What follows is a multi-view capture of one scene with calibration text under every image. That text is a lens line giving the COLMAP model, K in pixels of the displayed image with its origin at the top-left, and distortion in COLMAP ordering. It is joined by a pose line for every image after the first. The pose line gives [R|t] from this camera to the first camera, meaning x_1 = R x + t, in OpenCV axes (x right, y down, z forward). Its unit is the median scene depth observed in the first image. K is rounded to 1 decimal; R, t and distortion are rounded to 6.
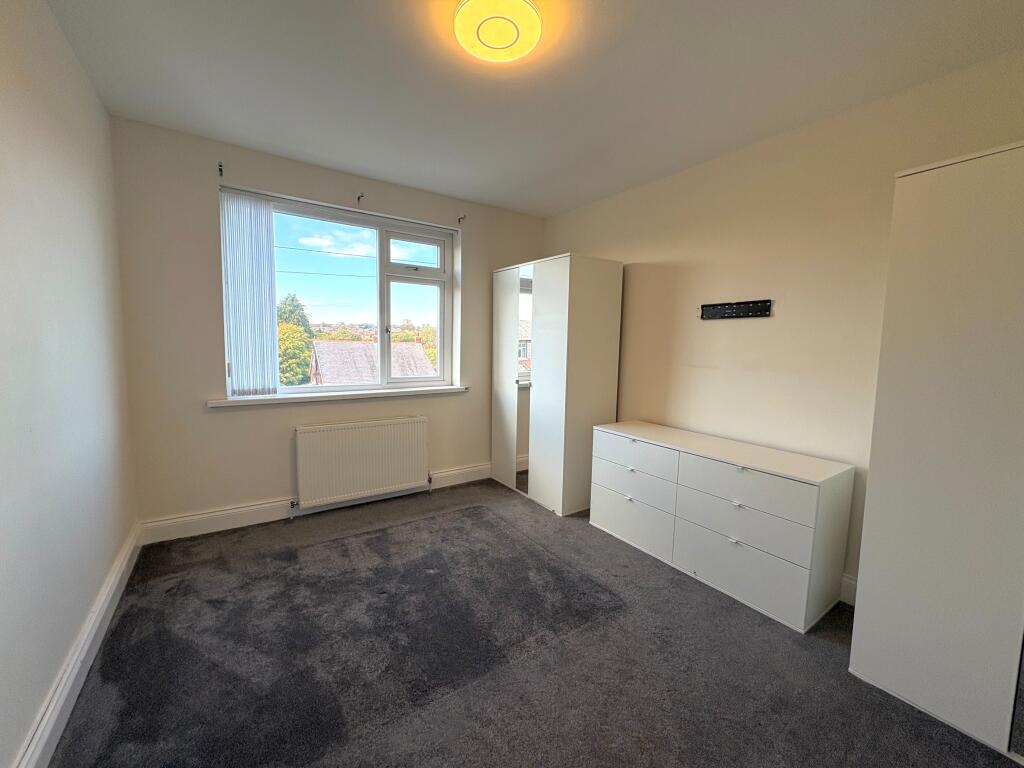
lens RADIAL K [[411.1, 0, 512.6], [0, 411.1, 382.9], [0, 0, 1]] dist [0.001317, -0.000578]
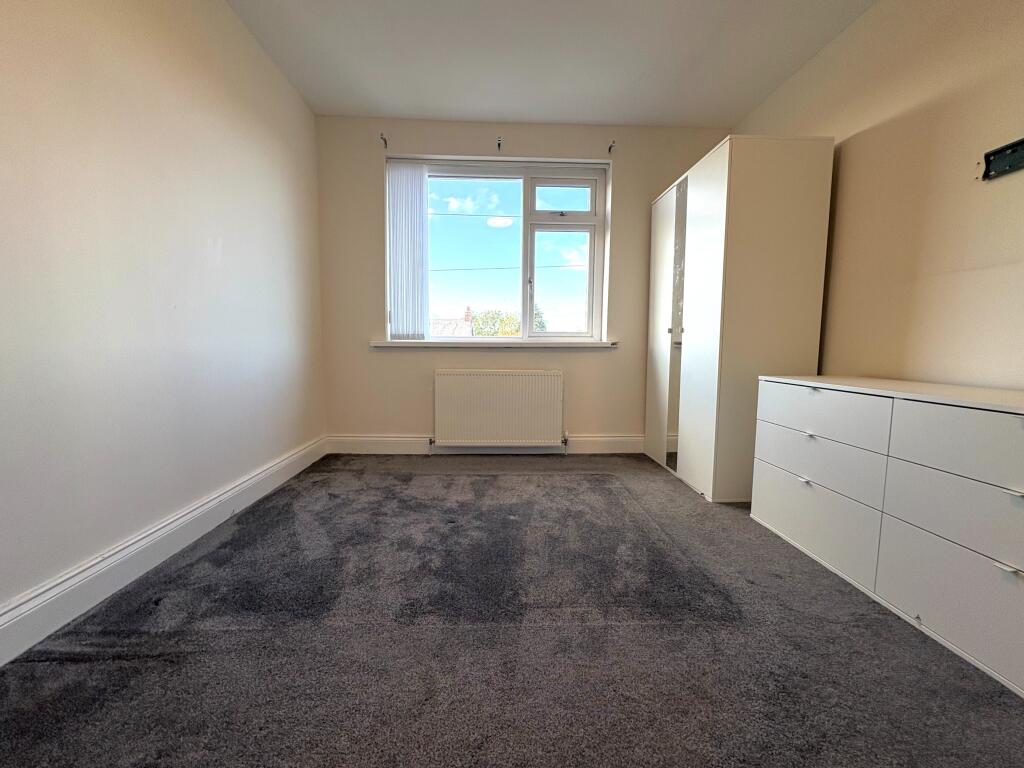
lens RADIAL K [[411.1, 0, 510.3], [0, 411.1, 383.3], [0, 0, 1]] dist [0.001317, -0.000578]
pose [[0.847243, 0.033750, -0.530133, 0.222362], [-0.042421, 0.999091, -0.004191, 0.147430], [0.529510, 0.026039, 0.847904, 0.202394]]
